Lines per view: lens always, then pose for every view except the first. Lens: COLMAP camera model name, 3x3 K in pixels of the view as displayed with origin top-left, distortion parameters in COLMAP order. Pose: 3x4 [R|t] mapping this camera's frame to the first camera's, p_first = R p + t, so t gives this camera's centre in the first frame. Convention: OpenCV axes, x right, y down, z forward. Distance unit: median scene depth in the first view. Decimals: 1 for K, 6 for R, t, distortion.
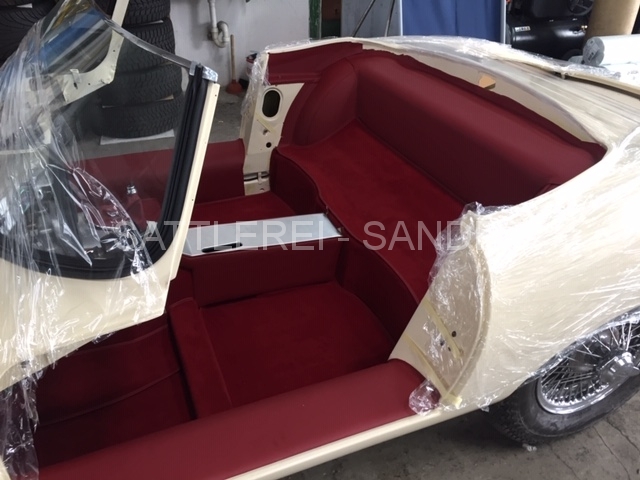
lens RADIAL K [[542.9, 0, 320.0], [0, 542.9, 240.0], [0, 0, 1]] dist [-0.059414, -0.002326]
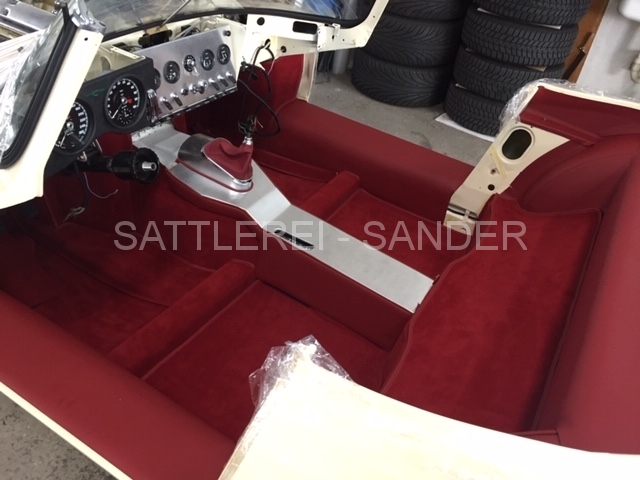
lens RADIAL K [[540.2, 0, 320.0], [0, 540.2, 240.0], [0, 0, 1]] dist [0.000872, -0.084697]
pose [[0.589689, 0.534485, -0.605469, 0.297340], [-0.525671, 0.823154, 0.214679, -0.151236], [0.613137, 0.191683, 0.766368, 0.227366]]
